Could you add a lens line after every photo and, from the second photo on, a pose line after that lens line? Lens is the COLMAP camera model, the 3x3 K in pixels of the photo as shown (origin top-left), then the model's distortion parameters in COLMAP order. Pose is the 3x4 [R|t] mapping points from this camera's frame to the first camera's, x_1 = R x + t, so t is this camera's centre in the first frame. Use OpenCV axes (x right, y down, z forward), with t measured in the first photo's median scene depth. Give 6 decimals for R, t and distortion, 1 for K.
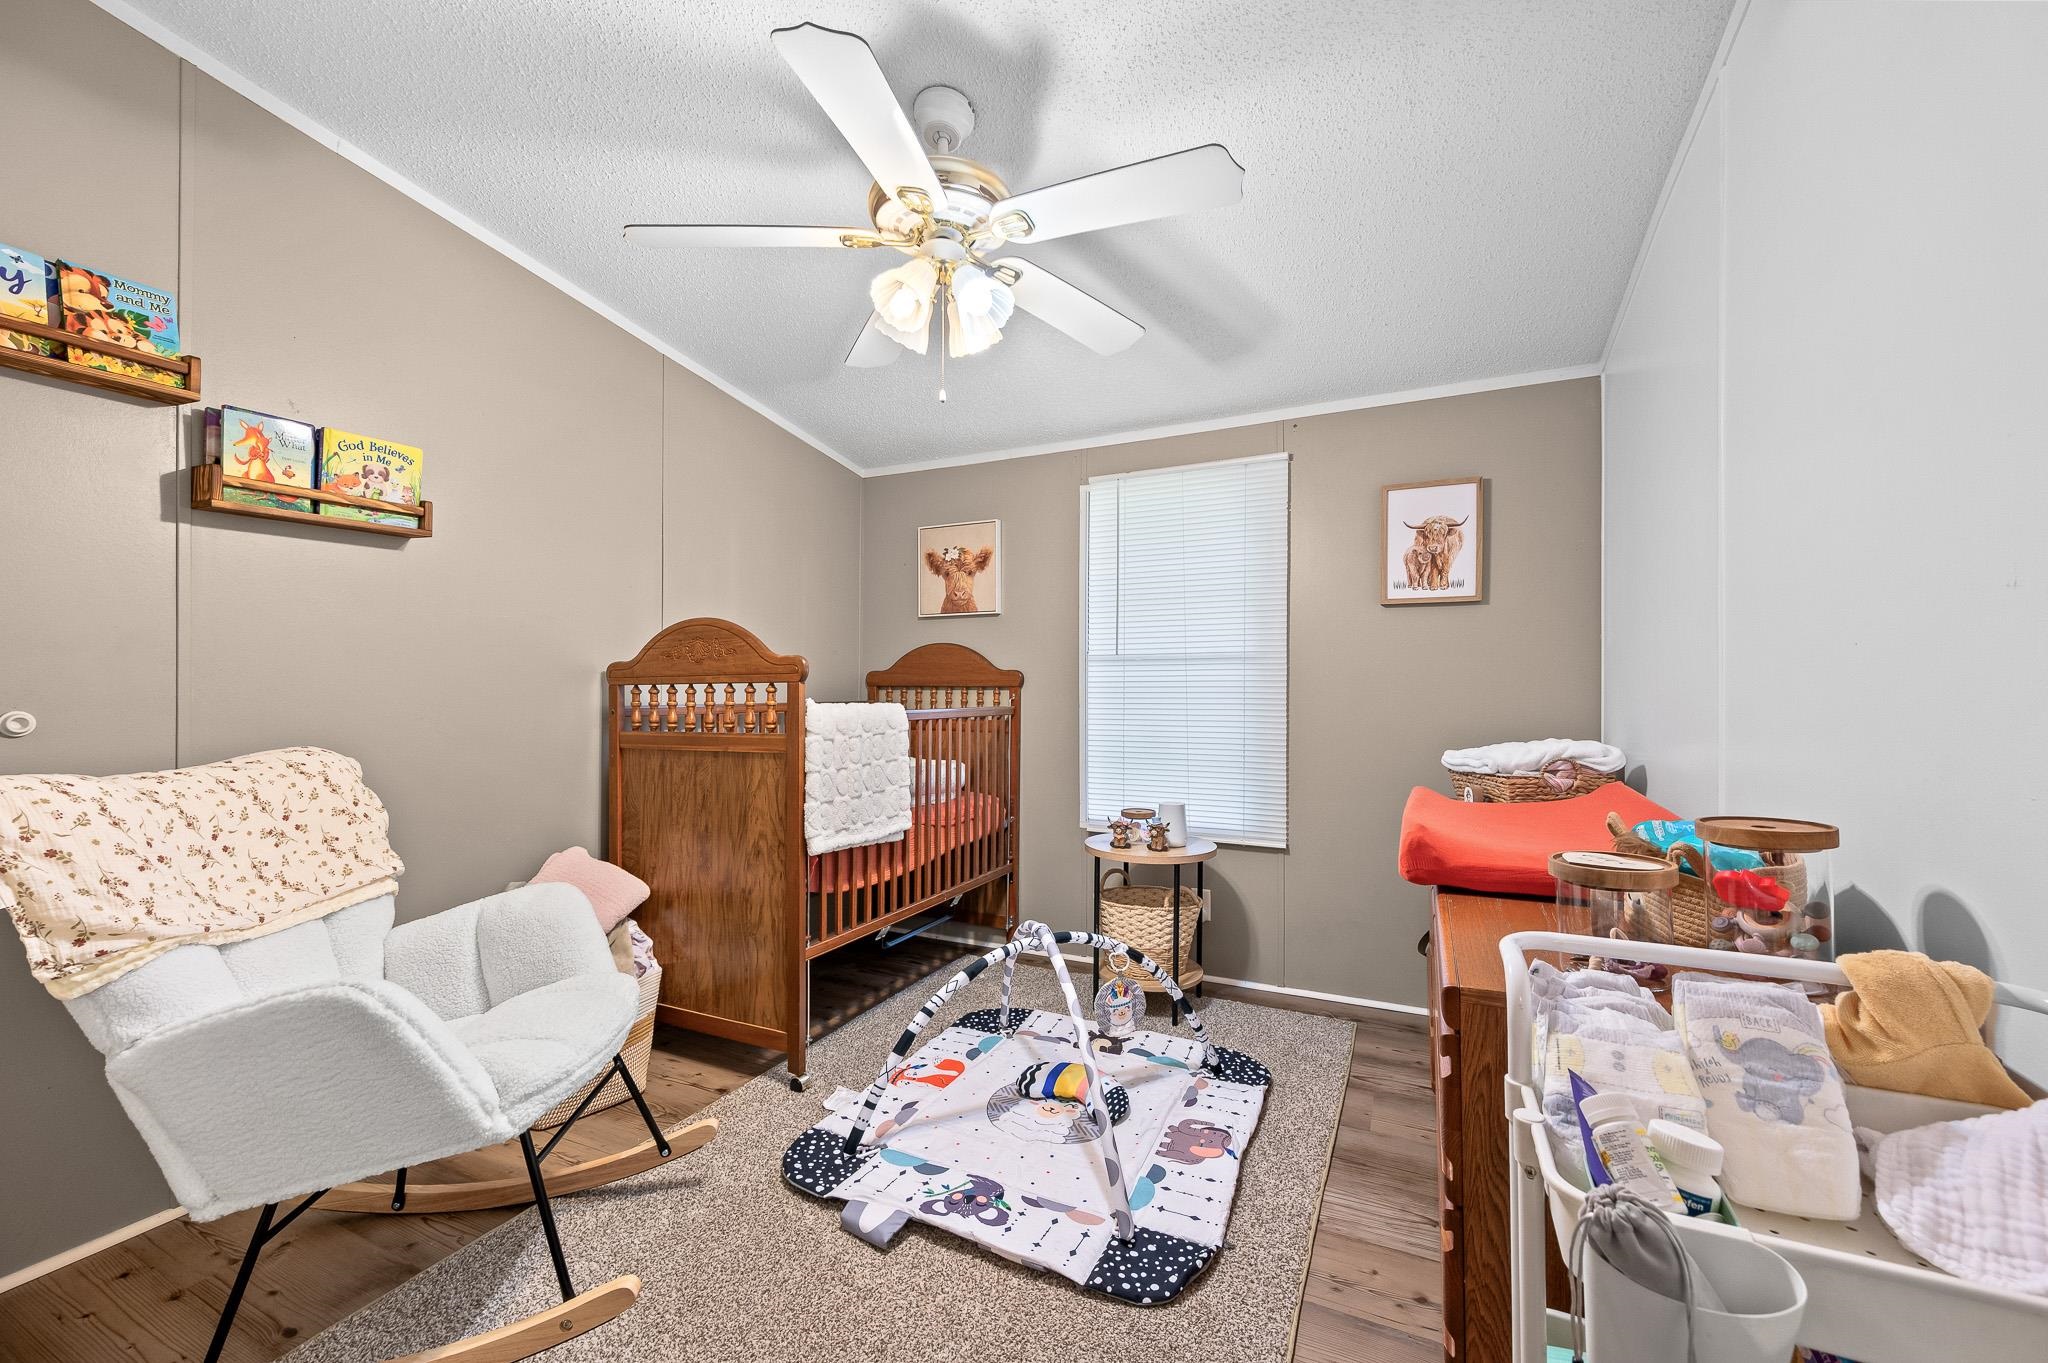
lens RADIAL K [[824.5, 0, 1020.1], [0, 824.5, 681.3], [0, 0, 1]] dist [-0.002057, -0.000552]
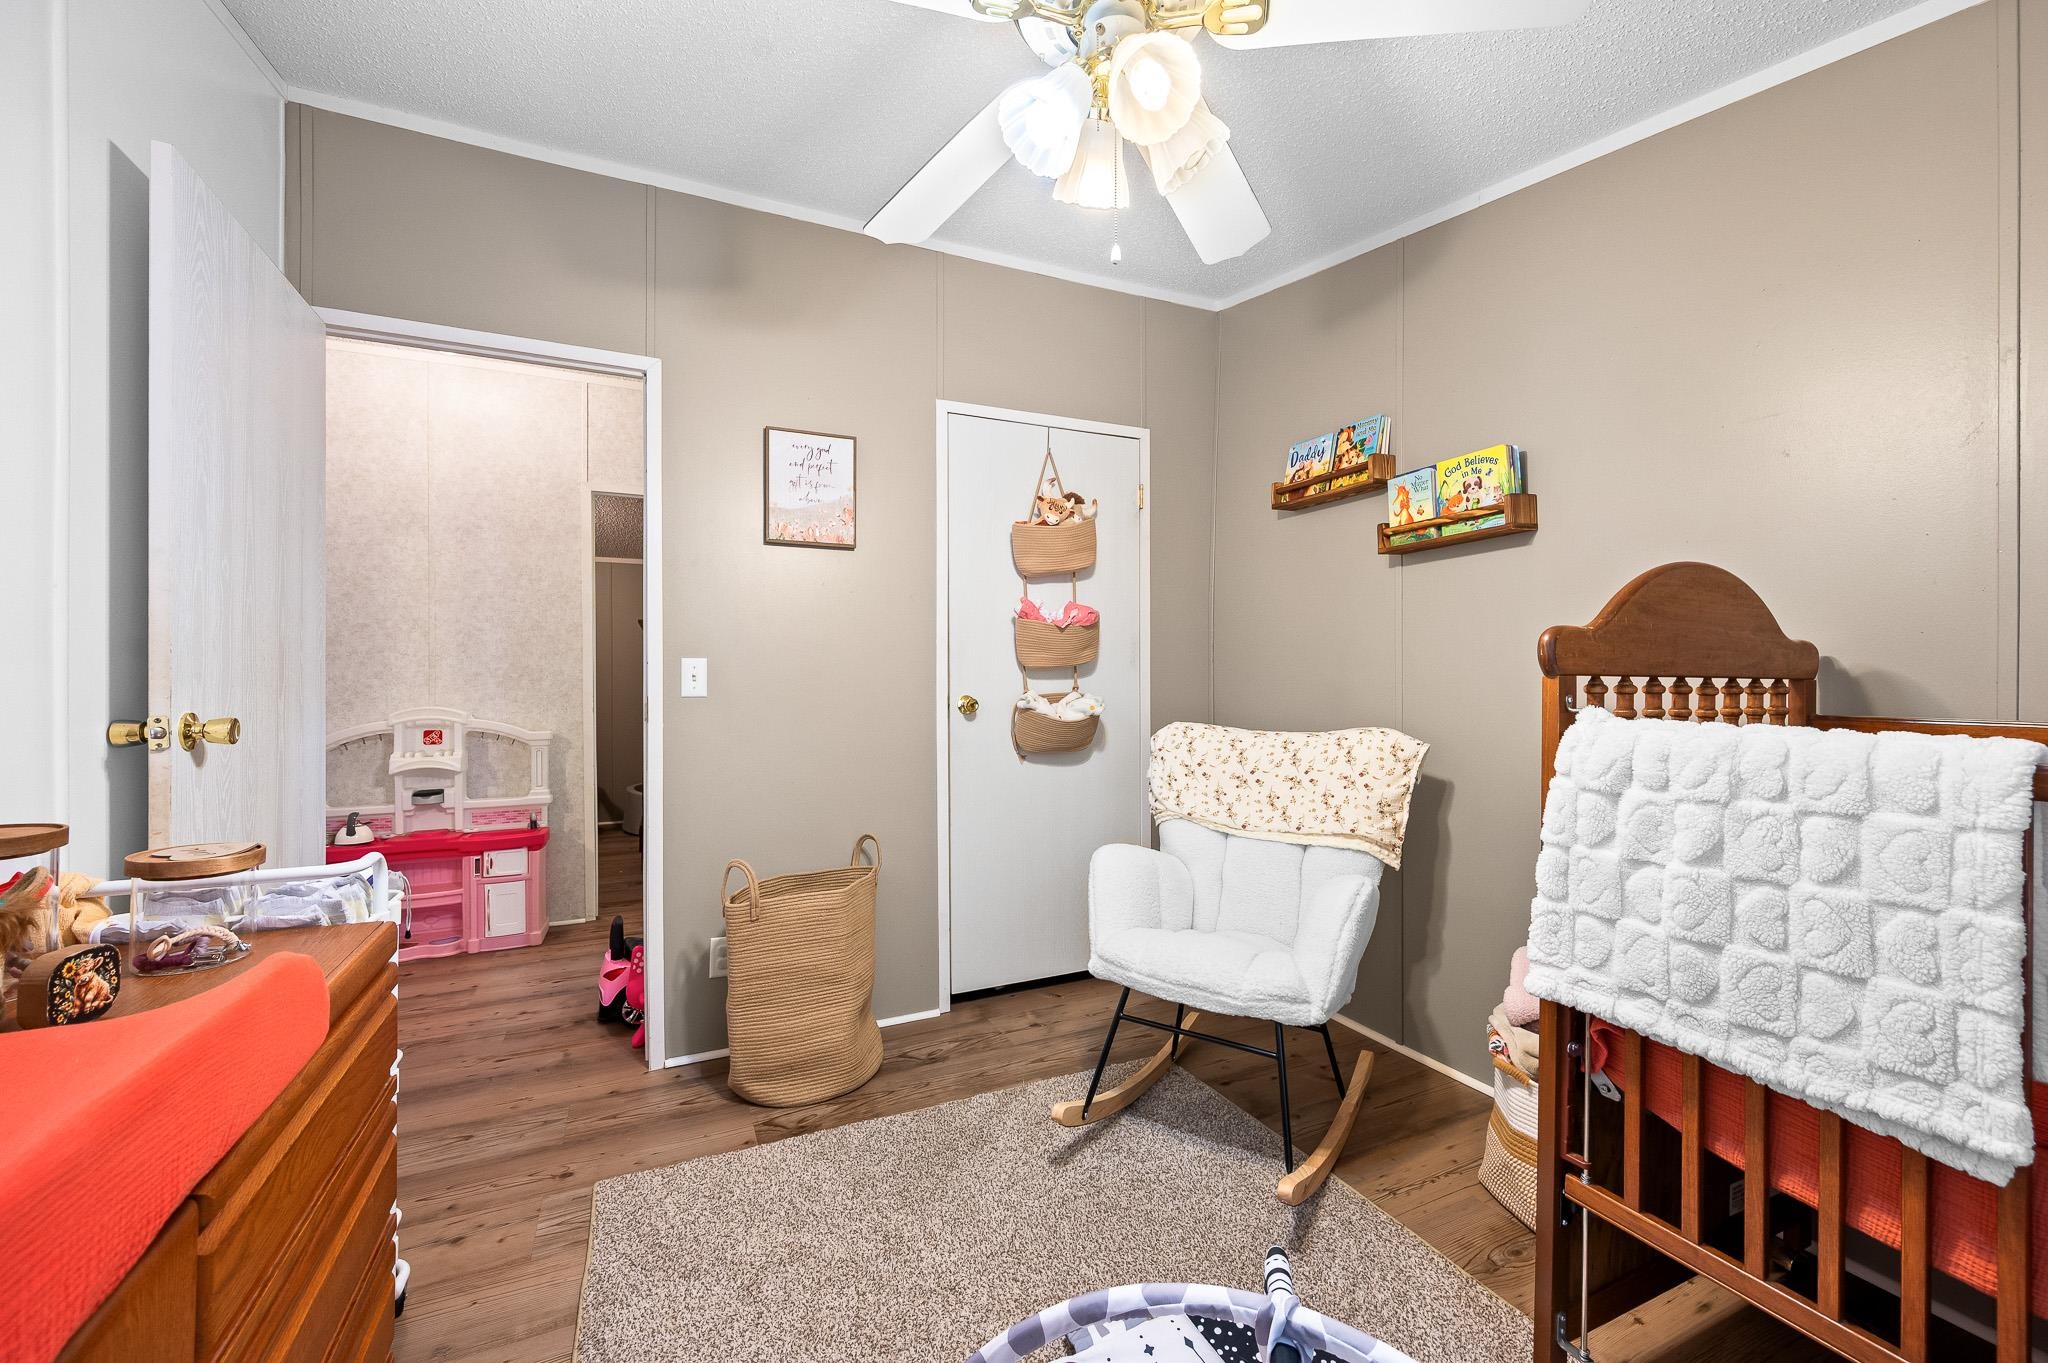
lens RADIAL K [[824.5, 0, 1020.1], [0, 824.5, 681.3], [0, 0, 1]] dist [-0.002057, -0.000552]
pose [[-0.642471, -0.000692, -0.766310, 0.469149], [0.001360, 0.999997, -0.002043, 0.007813], [0.766309, -0.002355, -0.642468, 1.347155]]
